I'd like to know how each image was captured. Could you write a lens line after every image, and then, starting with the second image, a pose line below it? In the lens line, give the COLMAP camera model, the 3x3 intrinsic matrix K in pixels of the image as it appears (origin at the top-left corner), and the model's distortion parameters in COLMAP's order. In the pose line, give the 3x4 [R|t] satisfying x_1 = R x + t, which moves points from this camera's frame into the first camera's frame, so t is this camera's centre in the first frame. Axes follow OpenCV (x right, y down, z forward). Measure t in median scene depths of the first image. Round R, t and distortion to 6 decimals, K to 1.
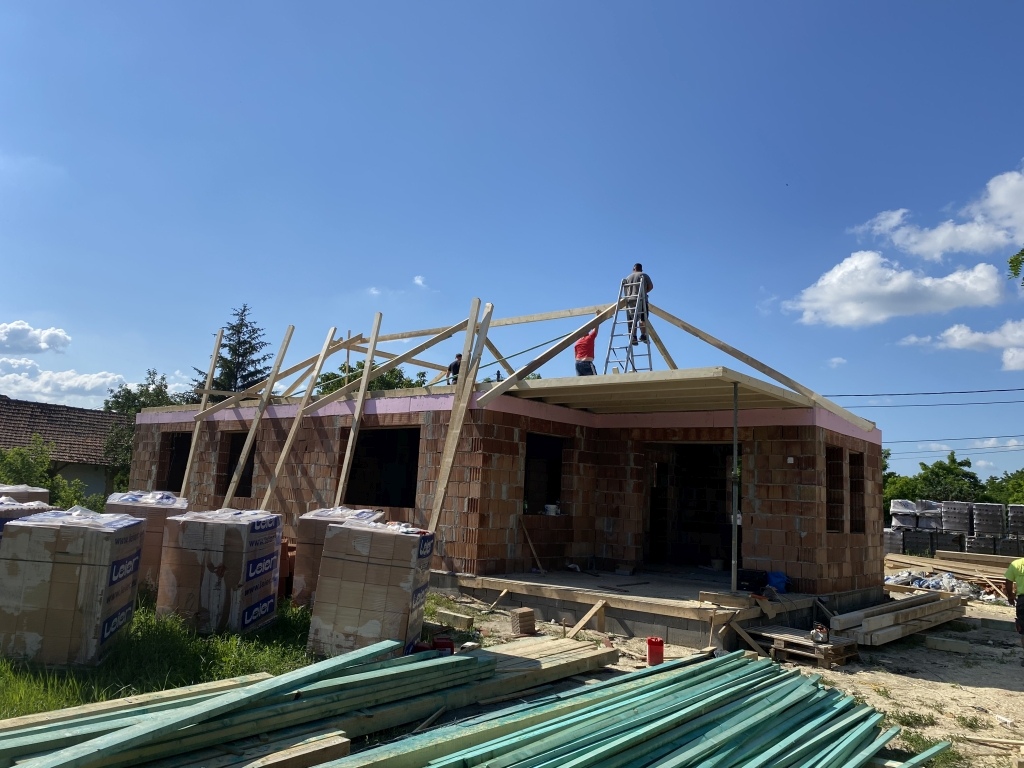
lens RADIAL K [[771.8, 0, 513.5], [0, 771.8, 353.1], [0, 0, 1]] dist [-0.002429, -0.006089]
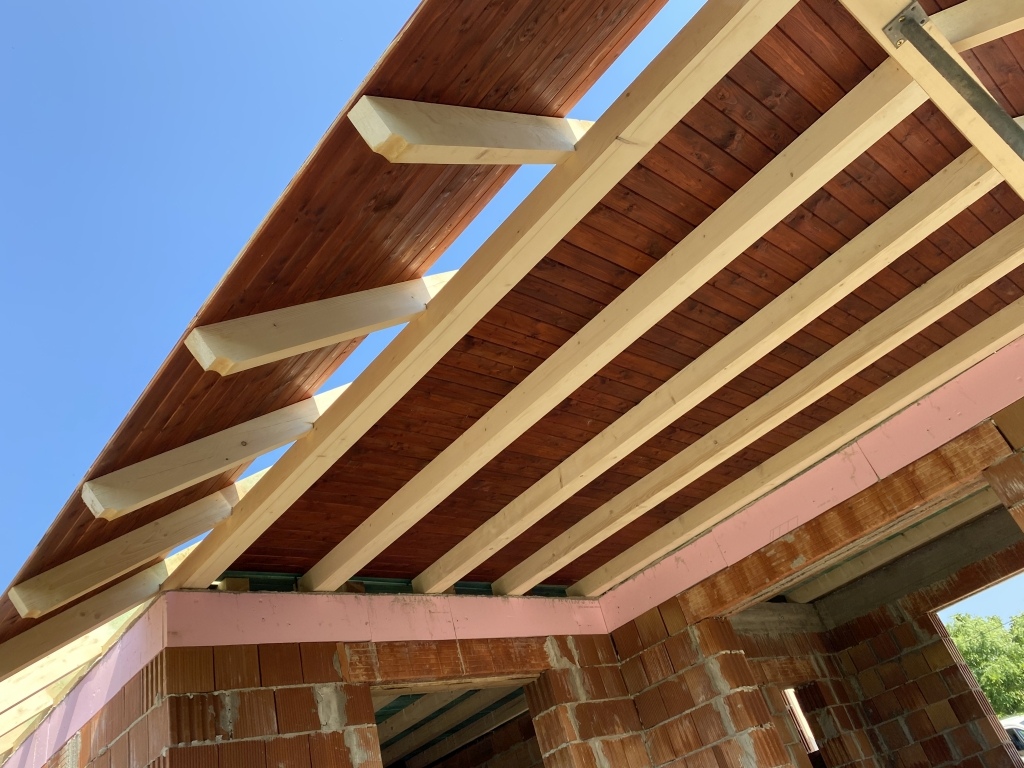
lens RADIAL K [[771.8, 0, 513.5], [0, 771.8, 353.1], [0, 0, 1]] dist [-0.002429, -0.006089]
pose [[0.933095, -0.356135, 0.050012, 0.099067], [0.344819, 0.846477, -0.405679, 0.124034], [0.102143, 0.395782, 0.912646, 0.599539]]
